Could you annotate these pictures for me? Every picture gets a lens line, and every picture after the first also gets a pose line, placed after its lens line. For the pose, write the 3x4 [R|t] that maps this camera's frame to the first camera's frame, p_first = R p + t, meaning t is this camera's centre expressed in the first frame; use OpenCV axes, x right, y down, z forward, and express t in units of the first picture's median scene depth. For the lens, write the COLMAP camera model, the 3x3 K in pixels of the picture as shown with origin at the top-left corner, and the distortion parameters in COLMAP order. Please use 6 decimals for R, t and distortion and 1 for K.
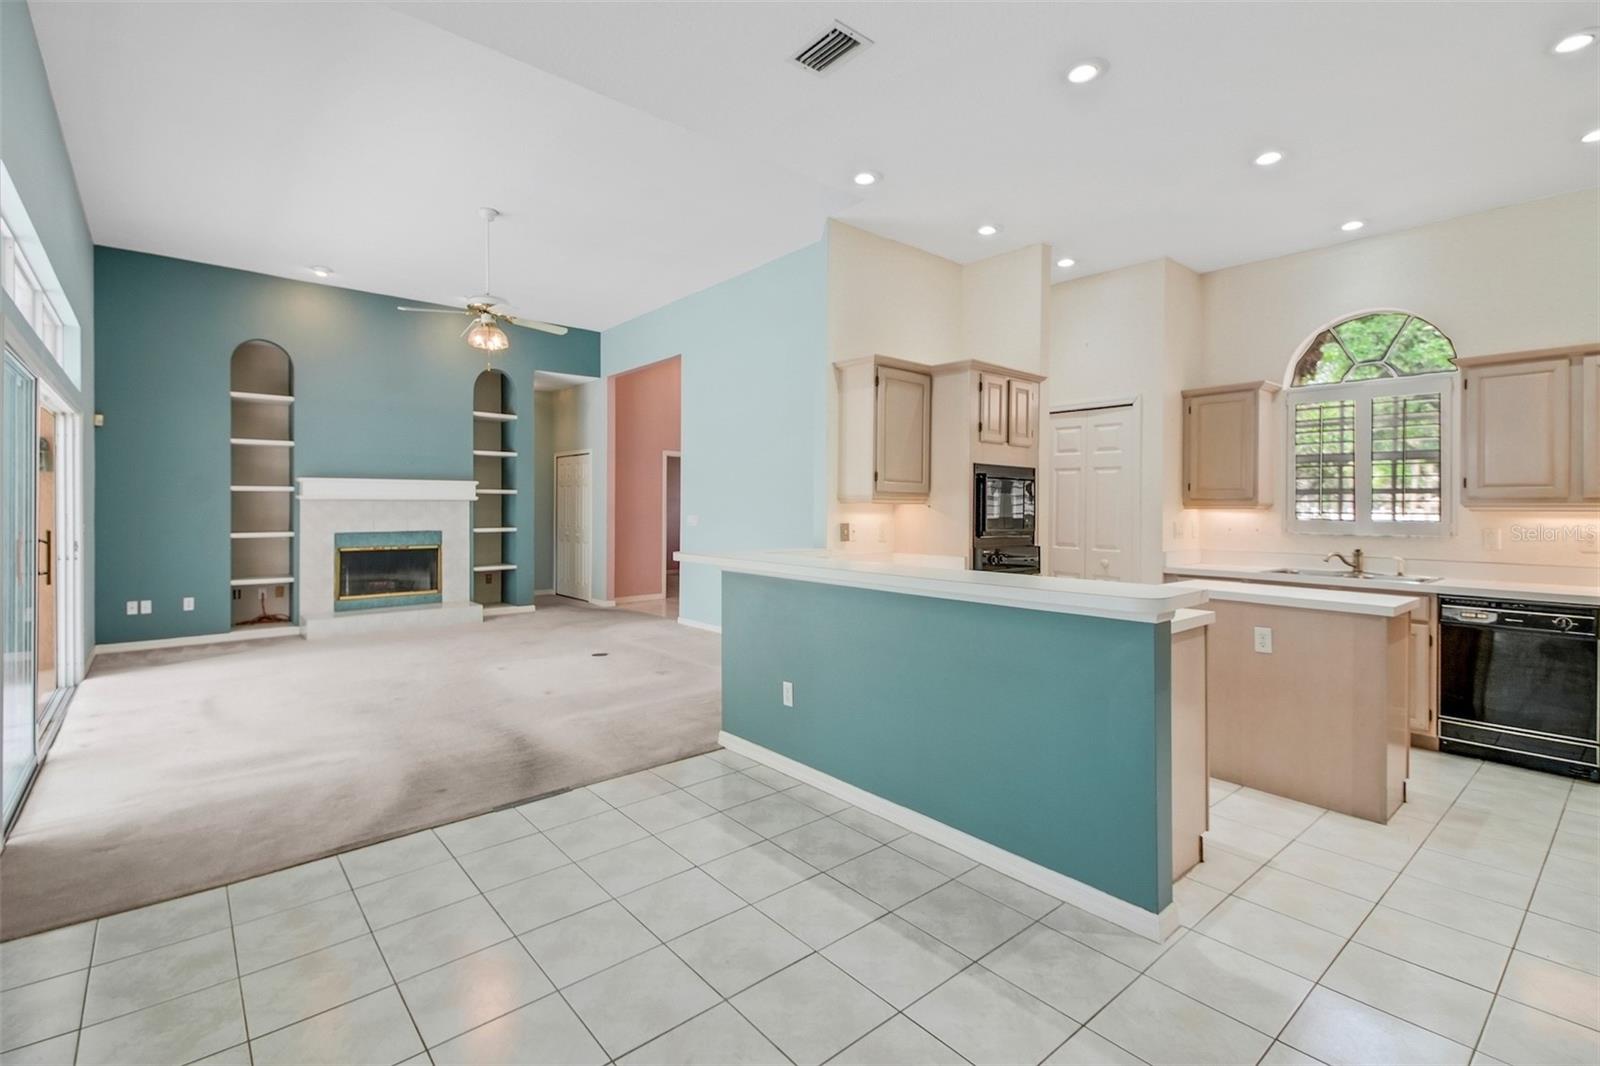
lens RADIAL K [[692.6, 0, 786.5], [0, 692.6, 508.9], [0, 0, 1]] dist [0.047043, -0.020974]
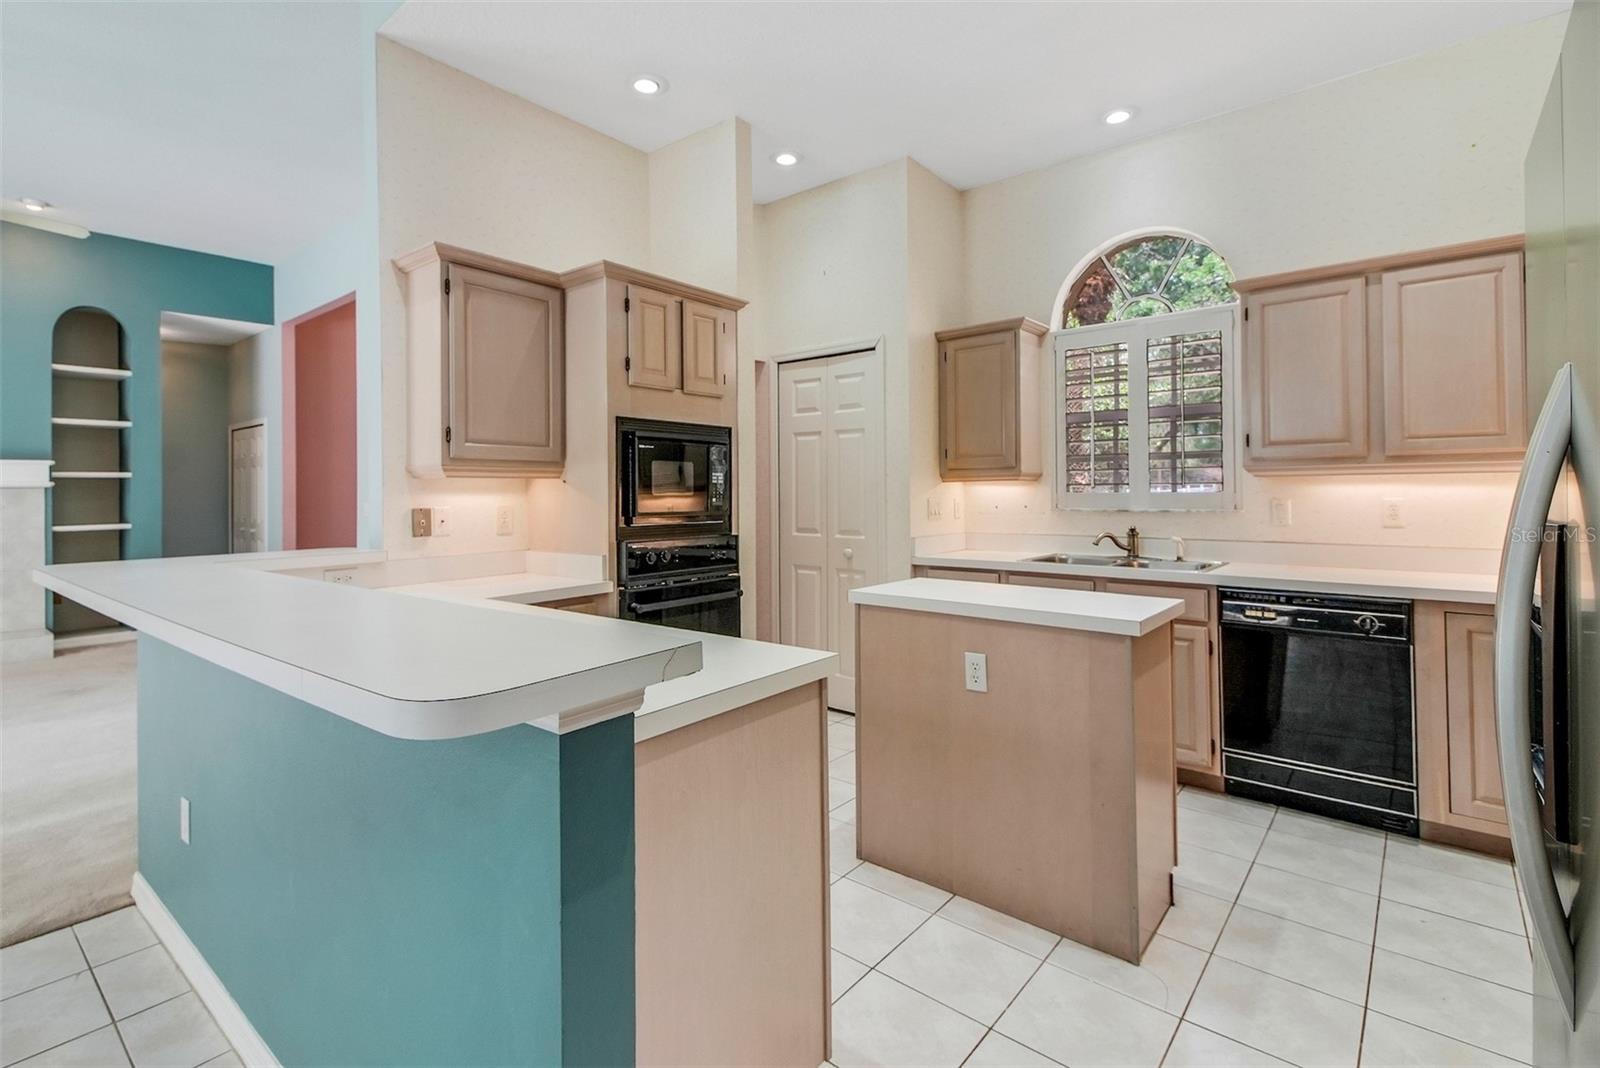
lens RADIAL K [[731.8, 0, 742.2], [0, 731.8, 488.2], [0, 0, 1]] dist [0.046898, -0.020549]
pose [[0.988954, -0.015859, 0.147373, 0.280919], [0.016911, 0.999840, -0.005887, 0.010634], [-0.147256, 0.008314, 0.989063, 0.270007]]
